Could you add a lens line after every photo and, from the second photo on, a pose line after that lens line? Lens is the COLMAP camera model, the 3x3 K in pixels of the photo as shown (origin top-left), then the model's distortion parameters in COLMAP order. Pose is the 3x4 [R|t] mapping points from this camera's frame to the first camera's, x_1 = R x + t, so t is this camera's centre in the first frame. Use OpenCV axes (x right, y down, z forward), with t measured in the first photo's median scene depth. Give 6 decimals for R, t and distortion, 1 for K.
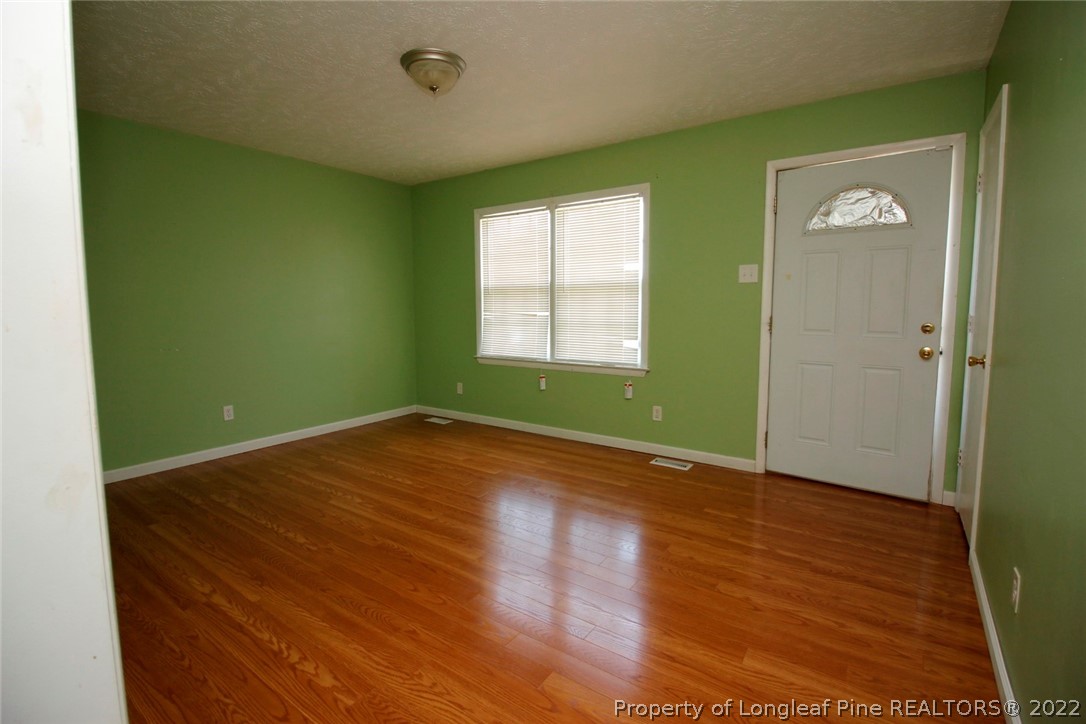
lens RADIAL K [[501.5, 0, 546.0], [0, 501.5, 349.7], [0, 0, 1]] dist [0.000910, -0.015063]
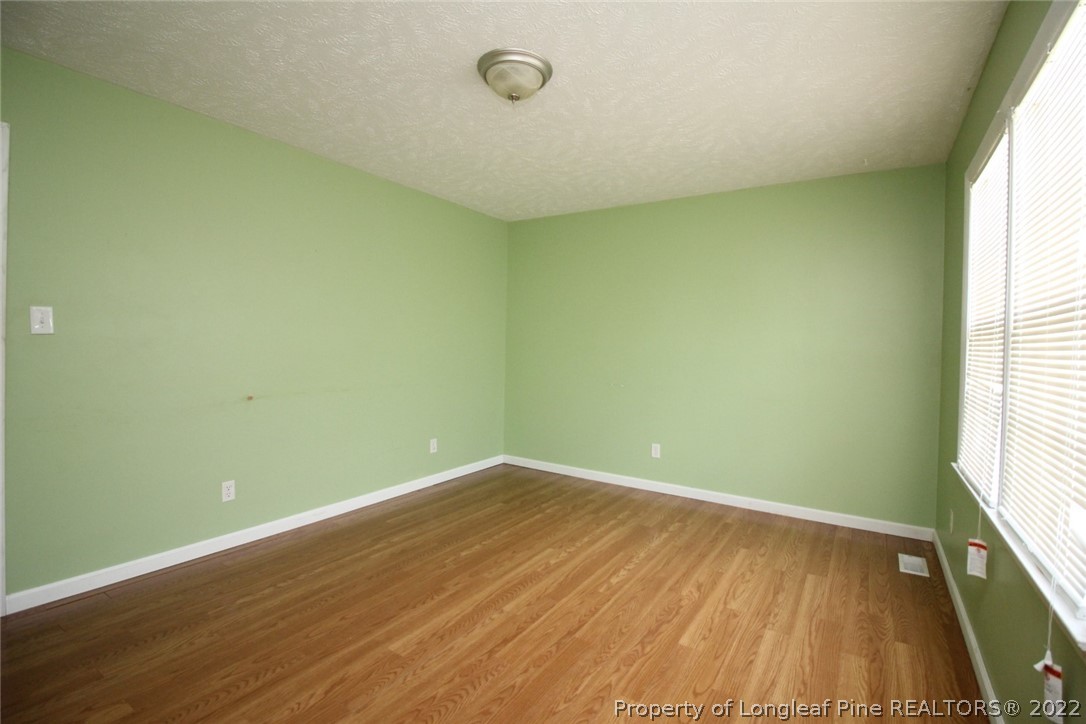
lens RADIAL K [[501.5, 0, 546.0], [0, 501.5, 349.7], [0, 0, 1]] dist [0.000910, -0.015063]
pose [[0.032149, 0.013501, -0.999392, 0.528055], [-0.115777, 0.993228, 0.009694, -0.088136], [0.992755, 0.115395, 0.033494, 0.899574]]
